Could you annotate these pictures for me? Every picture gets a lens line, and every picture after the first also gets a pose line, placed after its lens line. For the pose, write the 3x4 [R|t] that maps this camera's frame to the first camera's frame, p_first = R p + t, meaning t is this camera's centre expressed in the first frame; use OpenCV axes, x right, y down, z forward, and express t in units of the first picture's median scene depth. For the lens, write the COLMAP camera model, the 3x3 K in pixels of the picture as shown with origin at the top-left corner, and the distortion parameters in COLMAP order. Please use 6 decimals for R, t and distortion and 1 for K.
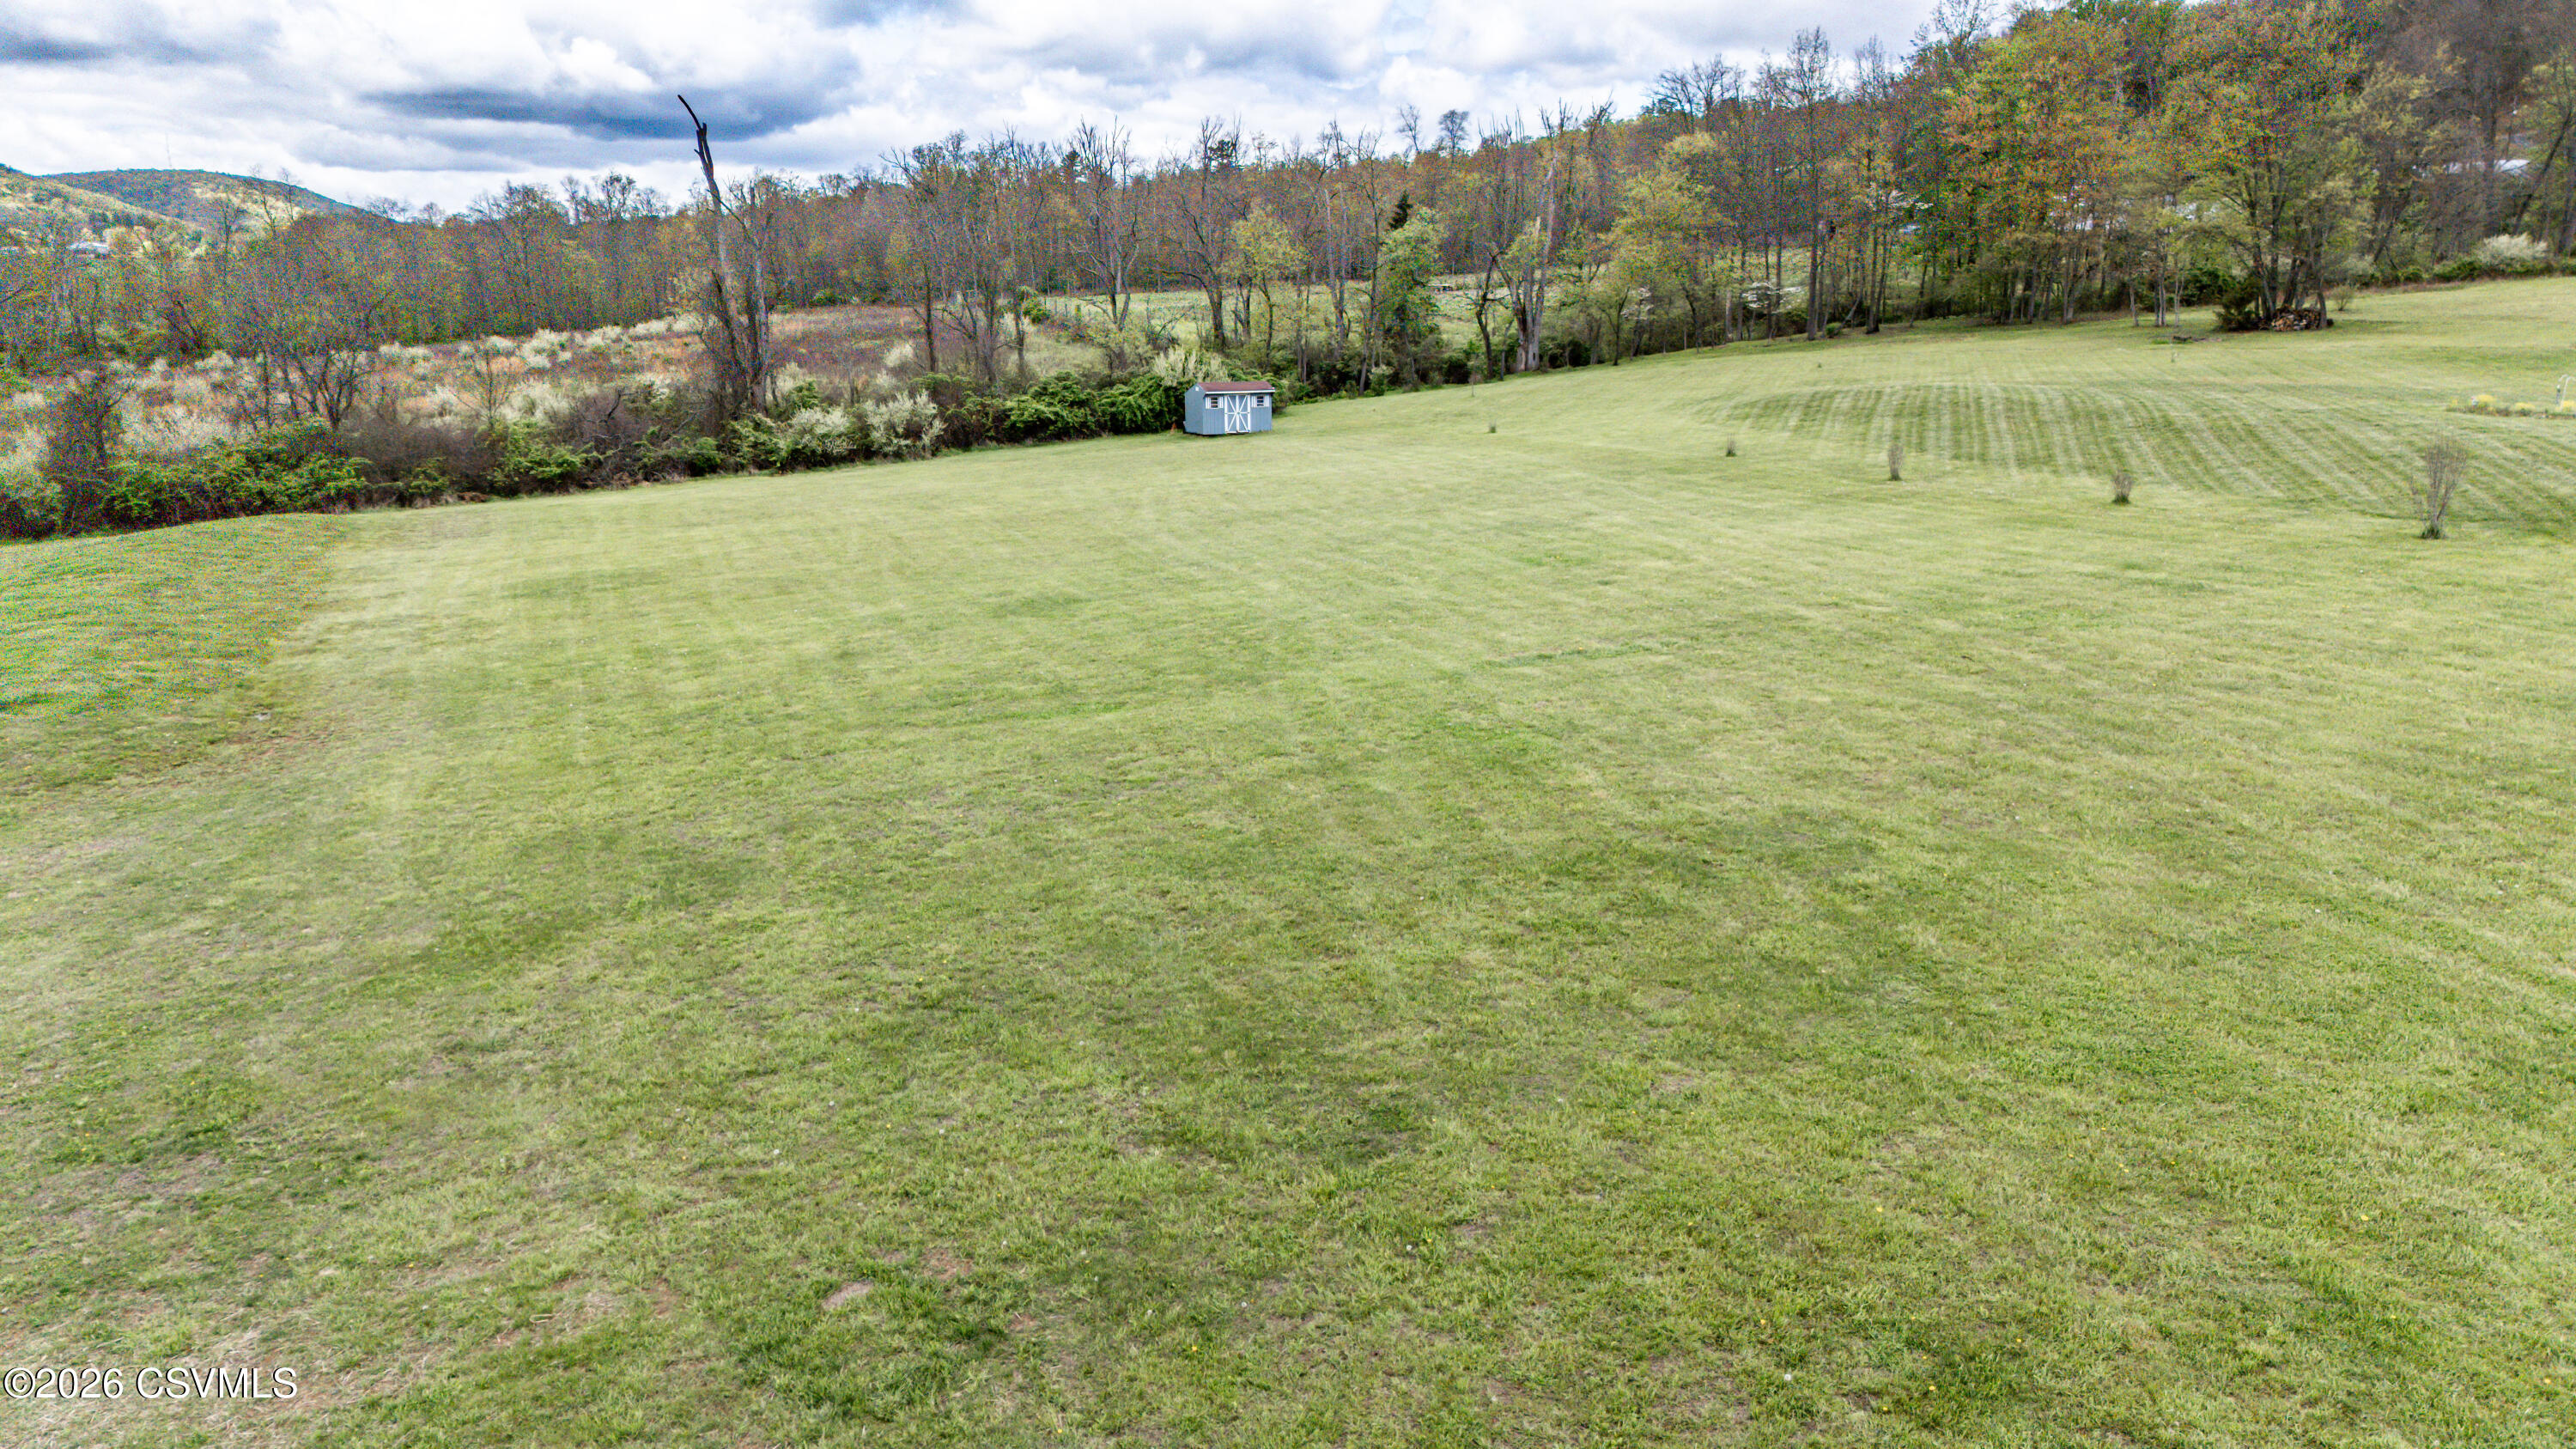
lens RADIAL K [[1870.2, 0, 1288.0], [0, 1870.2, 724.5], [0, 0, 1]] dist [0.092130, -0.083561]
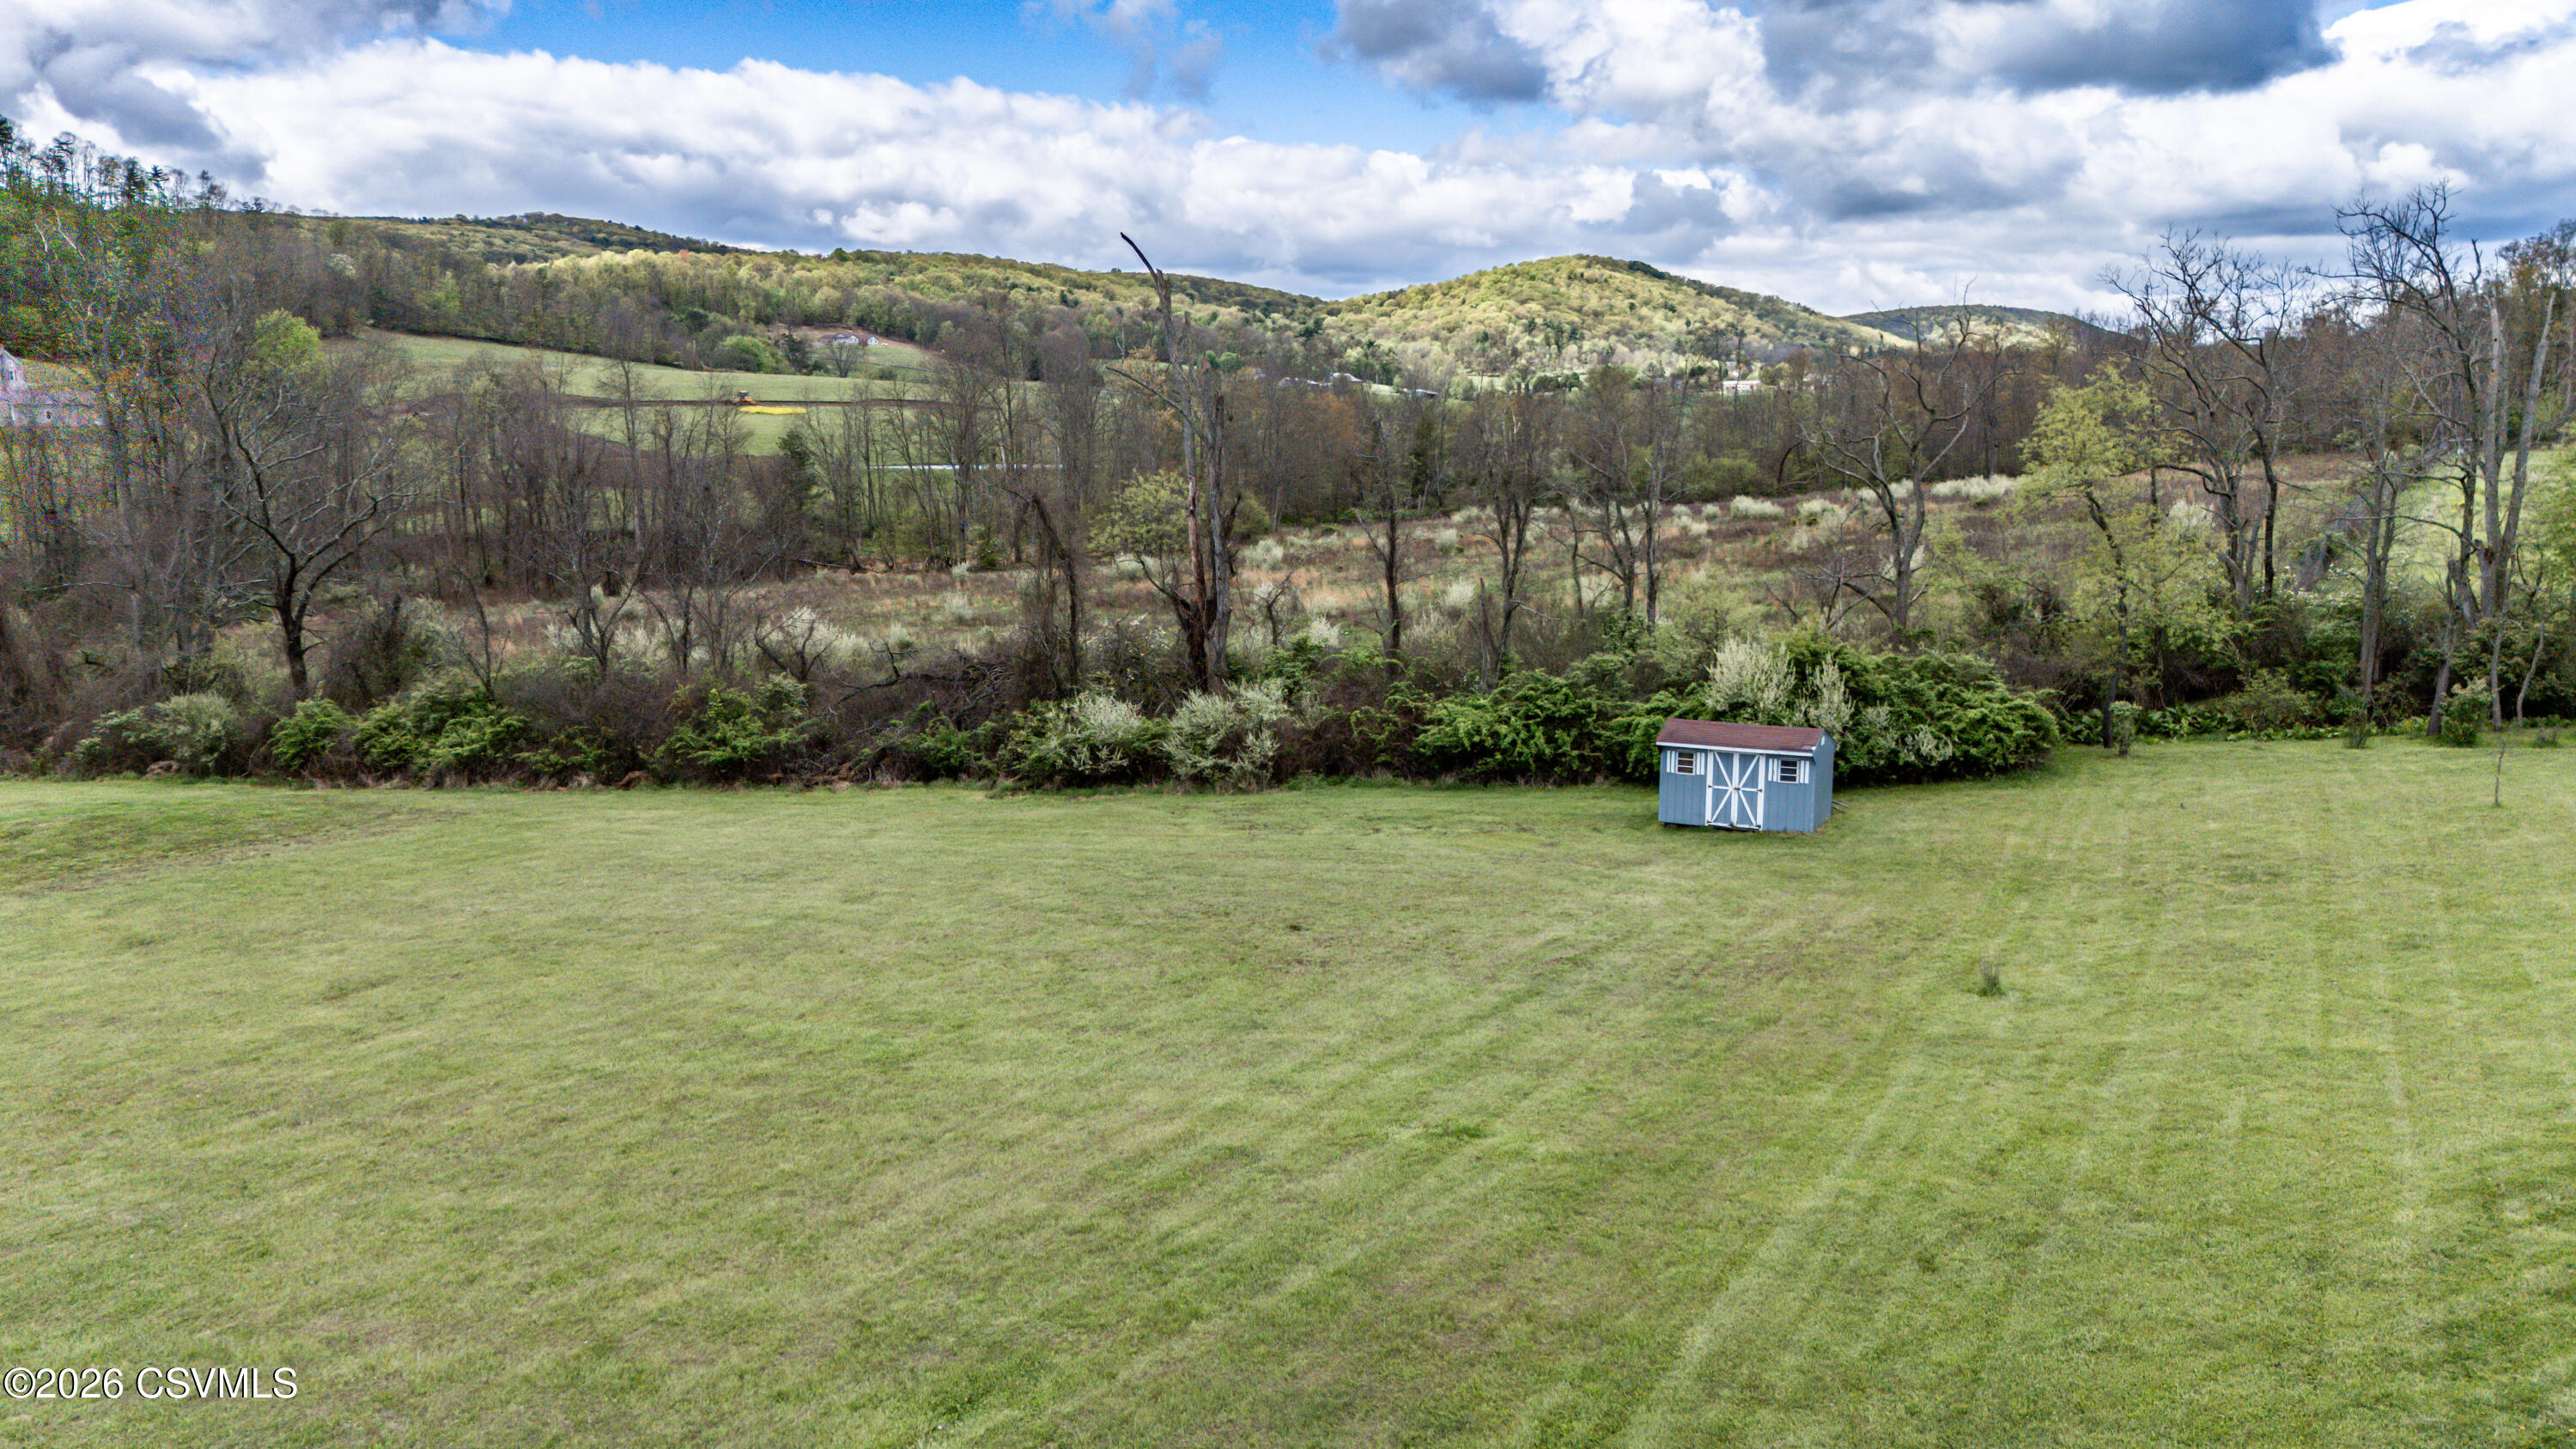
lens RADIAL K [[1870.2, 0, 1288.0], [0, 1870.2, 724.5], [0, 0, 1]] dist [0.092130, -0.083561]
pose [[0.651679, 0.128586, -0.747516, 0.258672], [-0.173019, 0.984744, 0.018557, -0.171561], [0.738498, 0.117241, 0.663984, 0.589302]]
